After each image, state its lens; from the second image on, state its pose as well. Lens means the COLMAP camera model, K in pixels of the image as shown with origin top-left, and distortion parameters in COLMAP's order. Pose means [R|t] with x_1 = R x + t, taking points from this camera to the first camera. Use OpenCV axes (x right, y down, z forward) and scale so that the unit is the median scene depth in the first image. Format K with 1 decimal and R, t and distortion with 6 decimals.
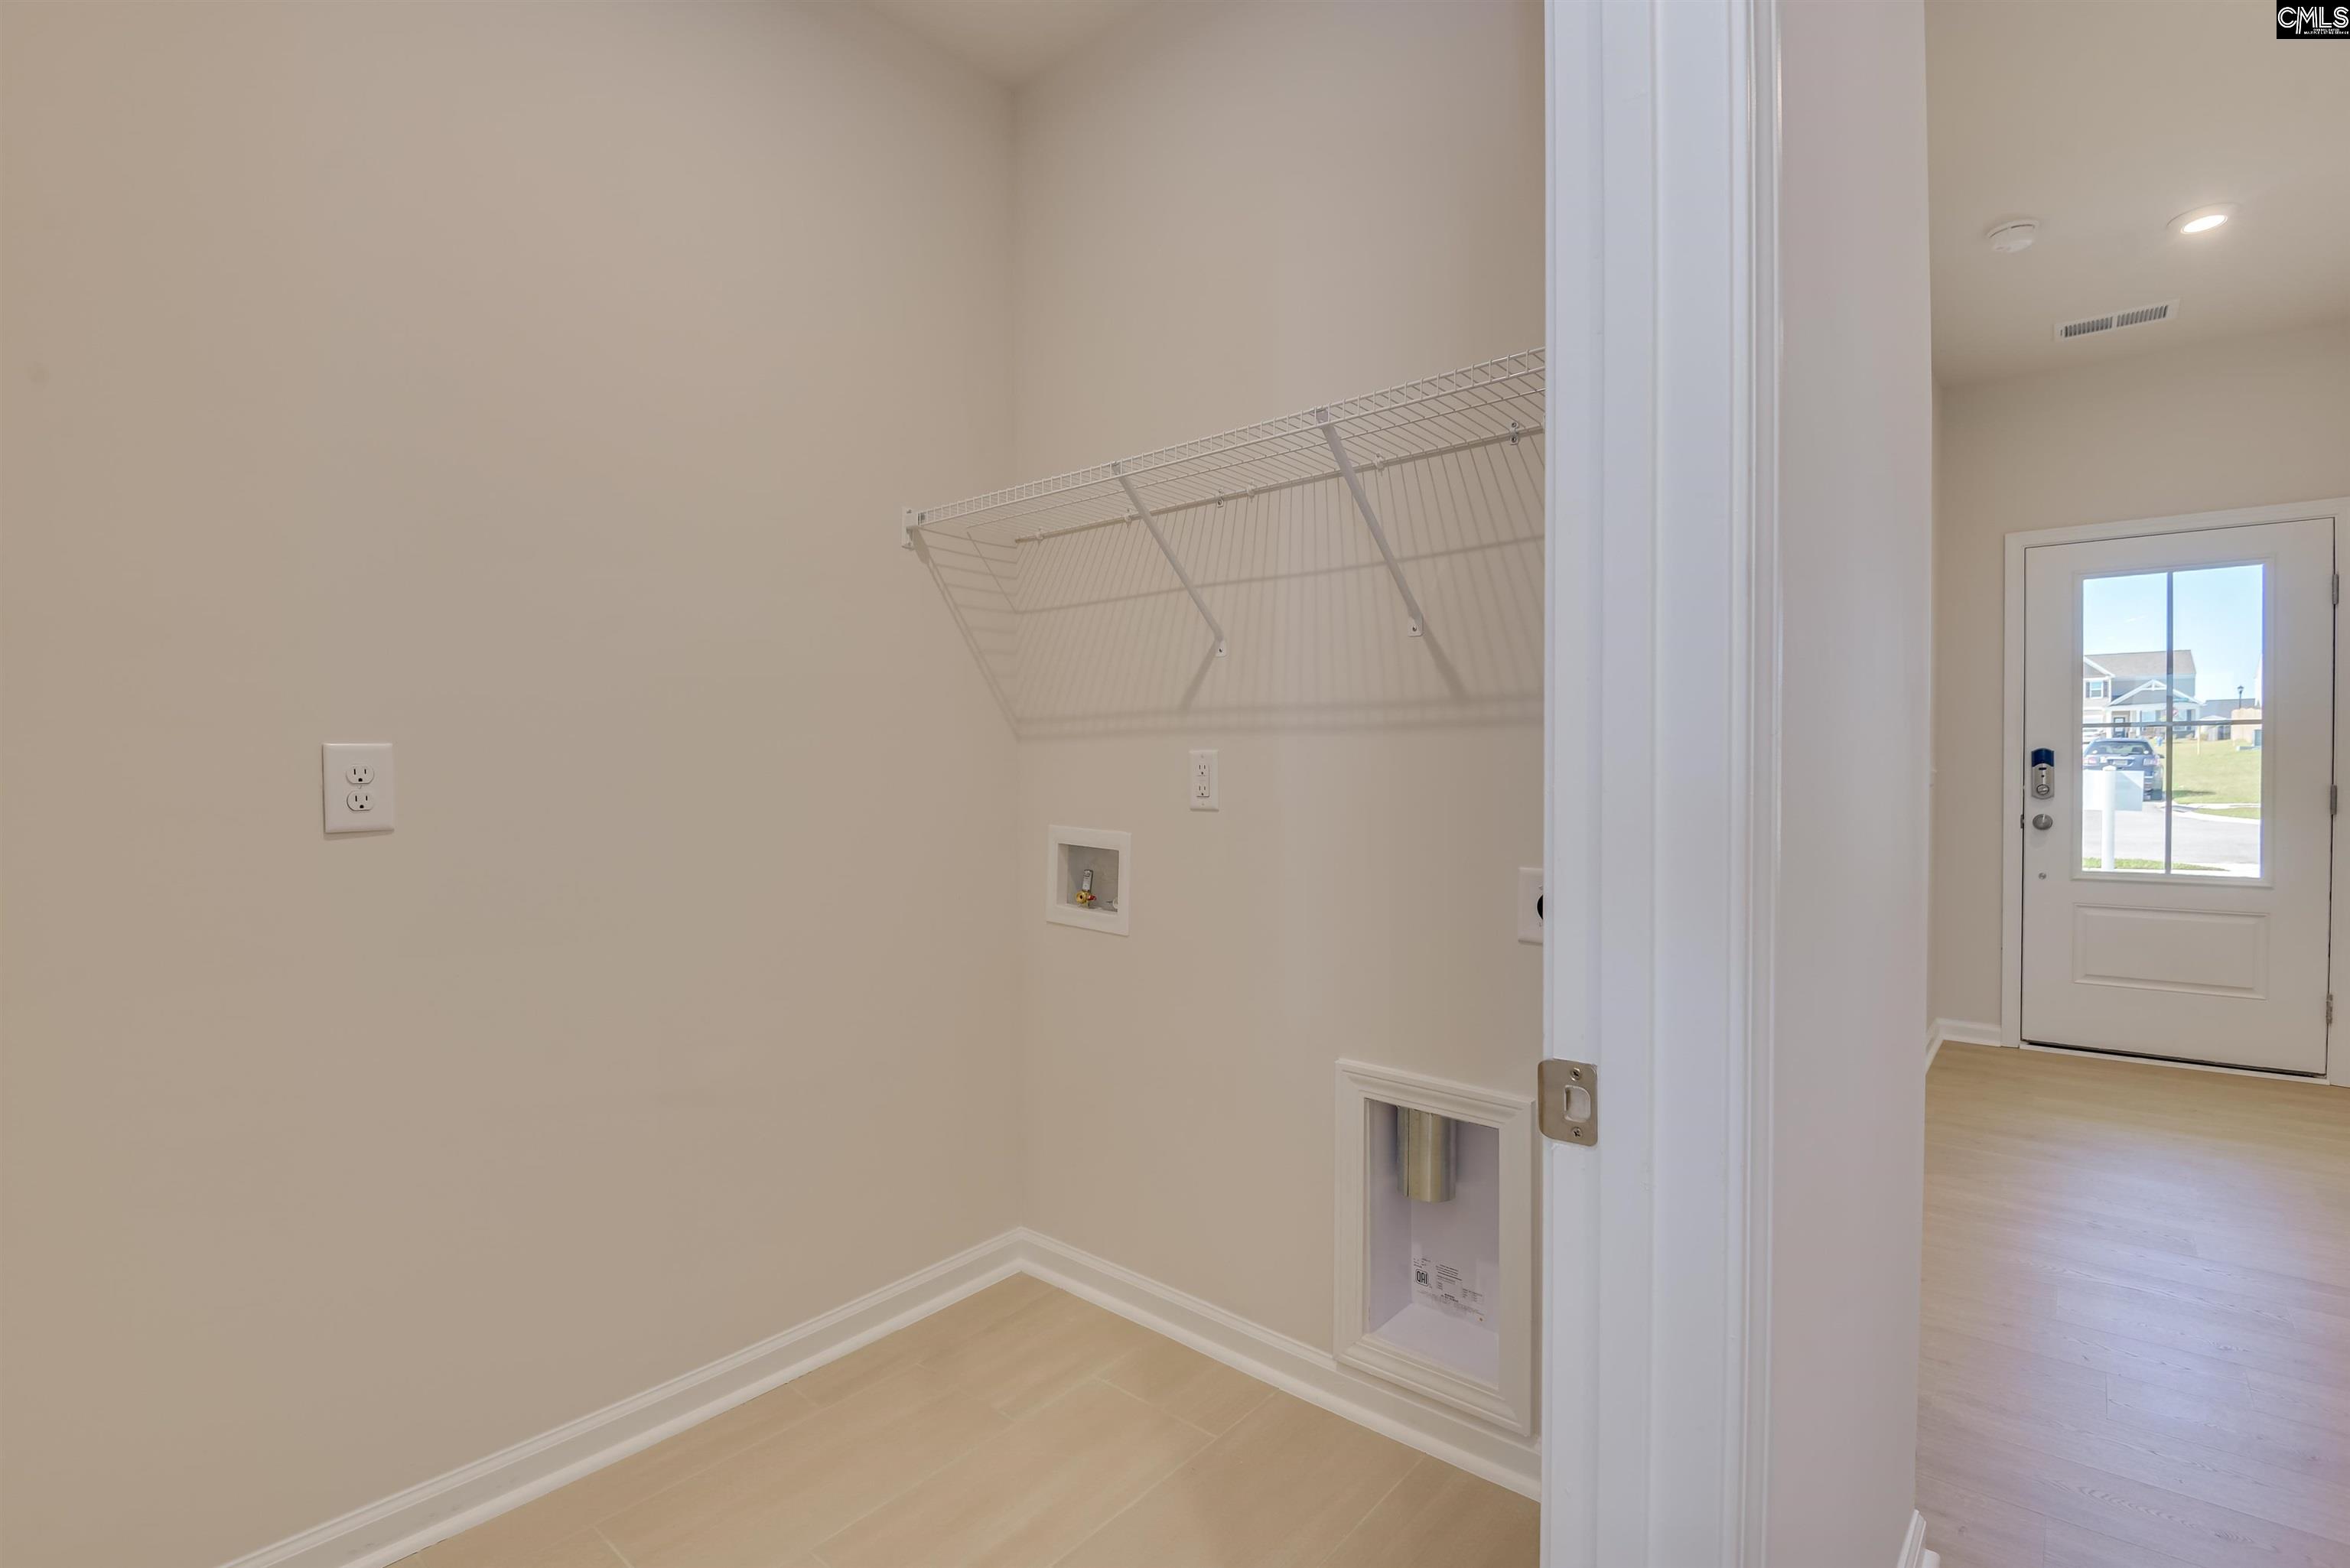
lens RADIAL K [[1089.8, 0, 1175.0], [0, 1089.8, 784.0], [0, 0, 1]] dist [-0.031165, -0.000212]
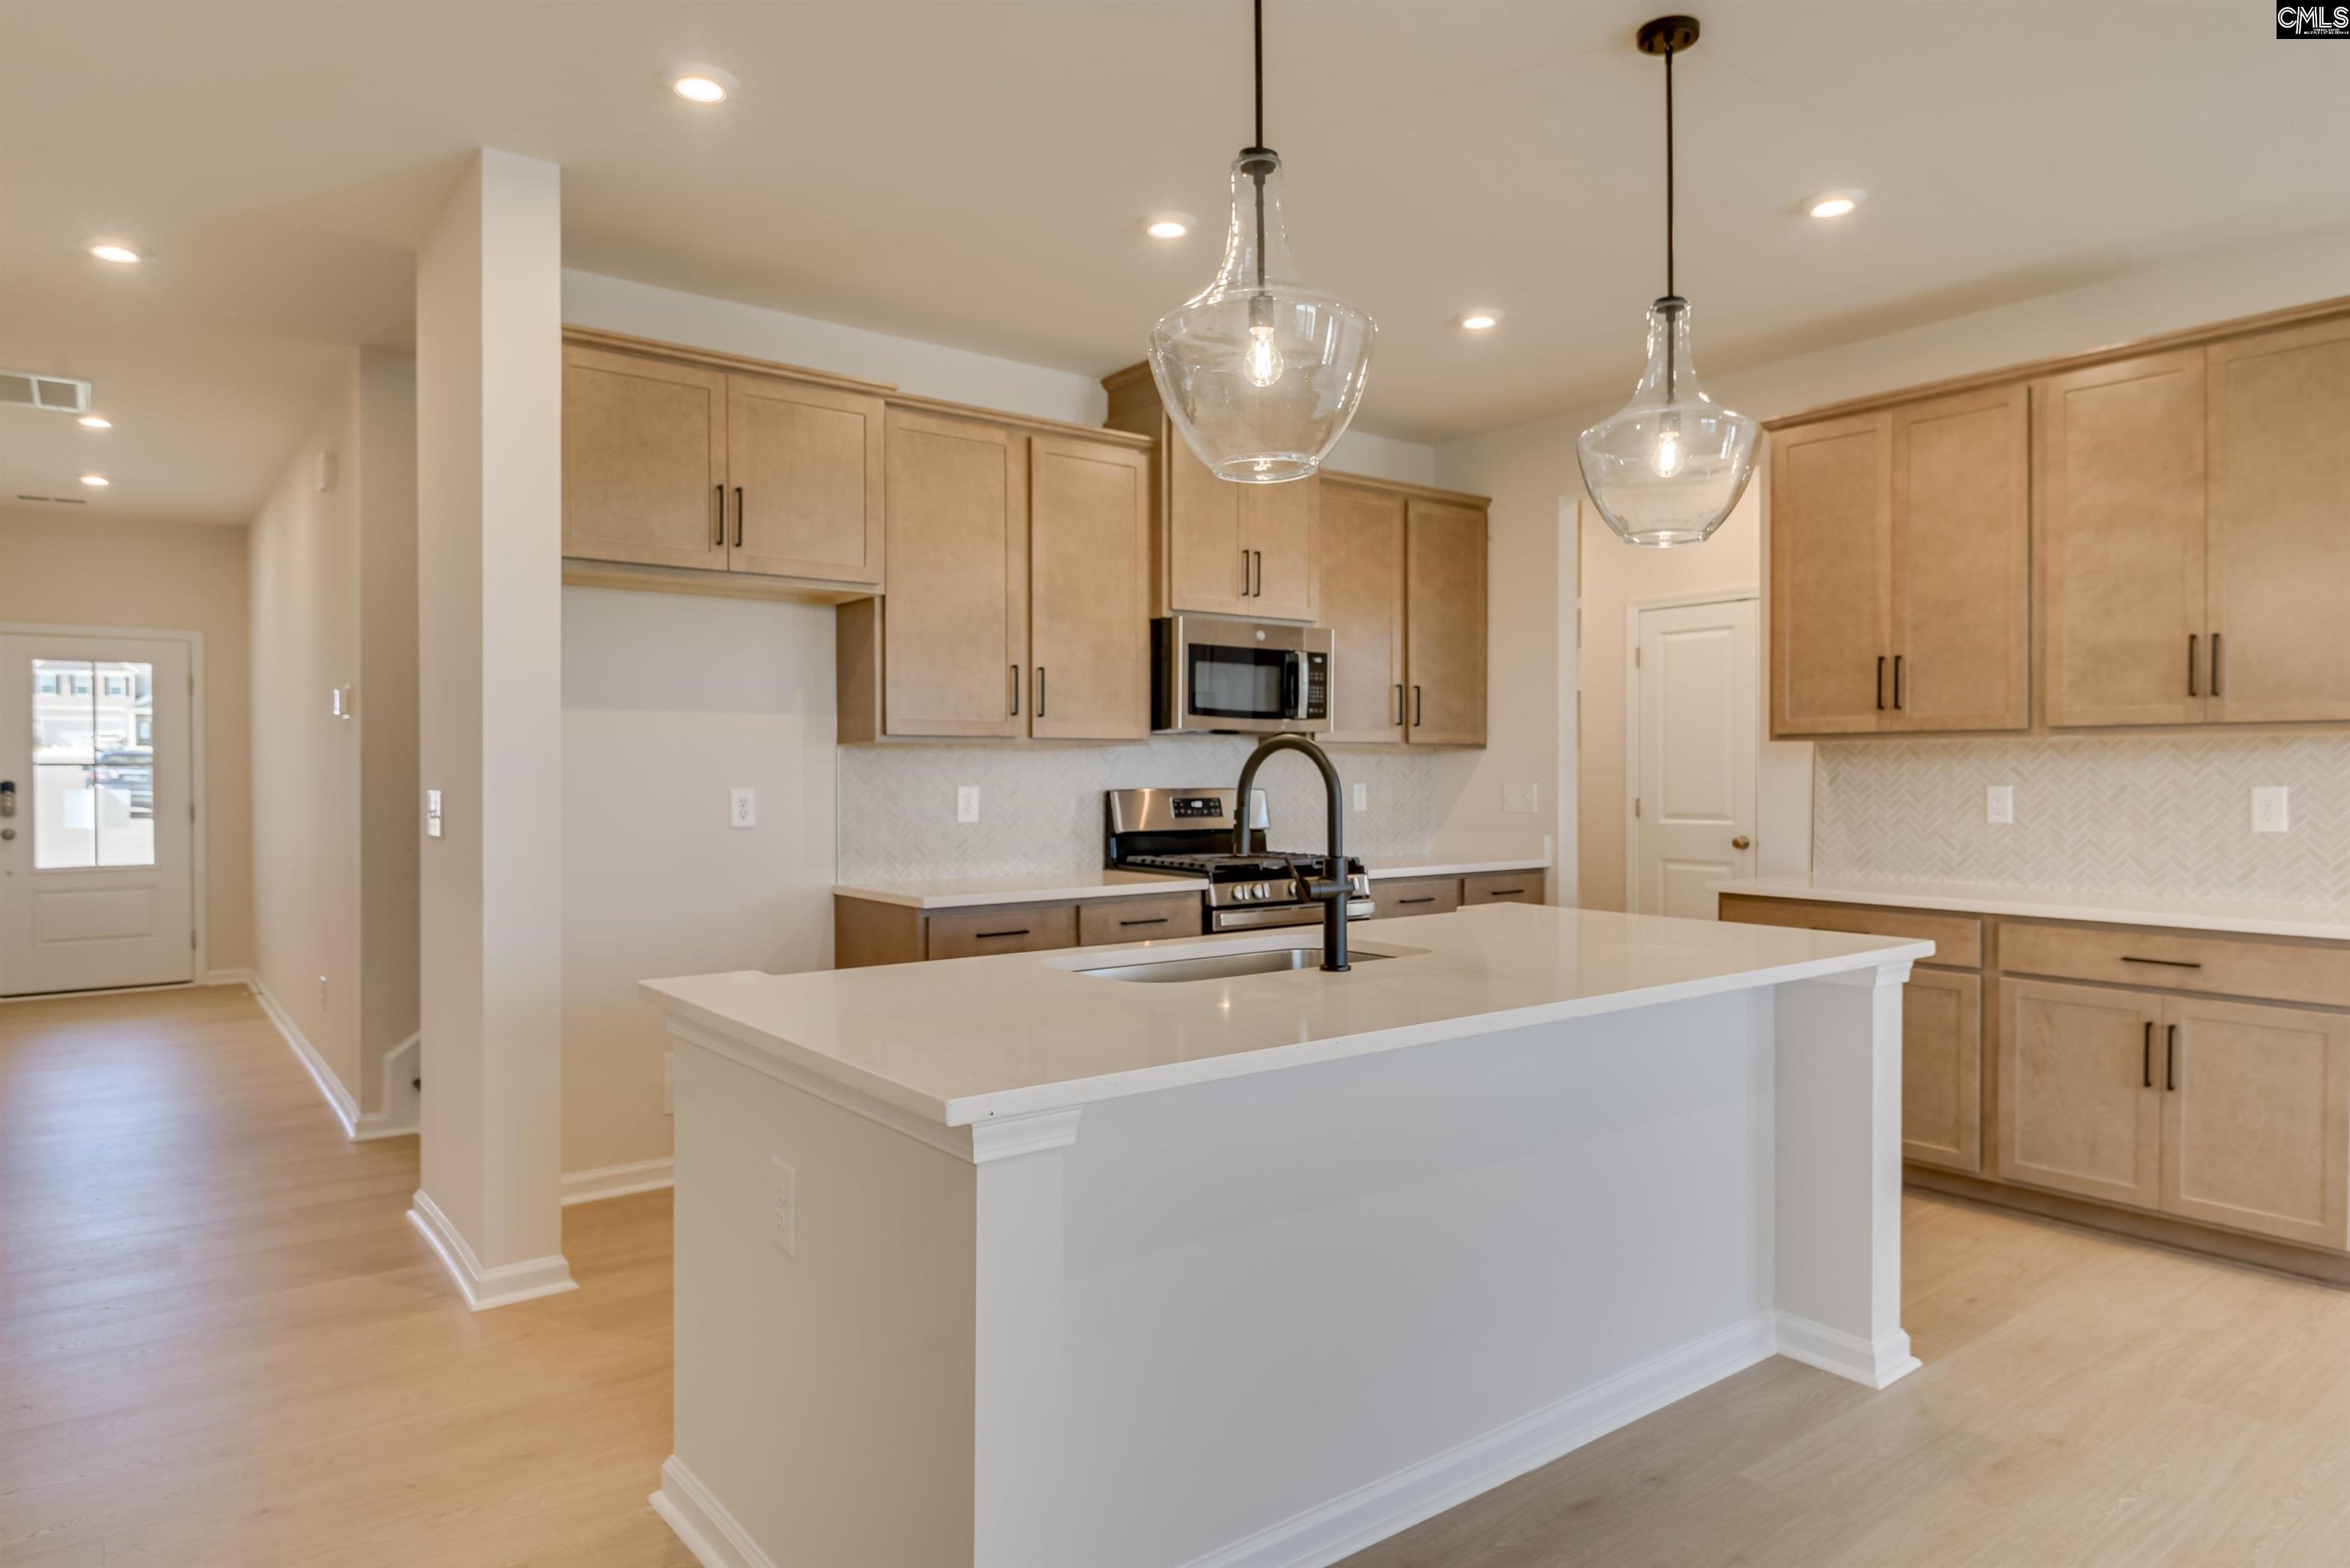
lens RADIAL K [[1389.3, 0, 1175.0], [0, 1389.3, 784.0], [0, 0, 1]] dist [-0.003023, -0.000608]
pose [[0.207476, -0.004537, 0.978230, -0.627562], [0.015369, 0.999881, 0.001378, -0.007830], [-0.978119, 0.014748, 0.207521, -0.856658]]
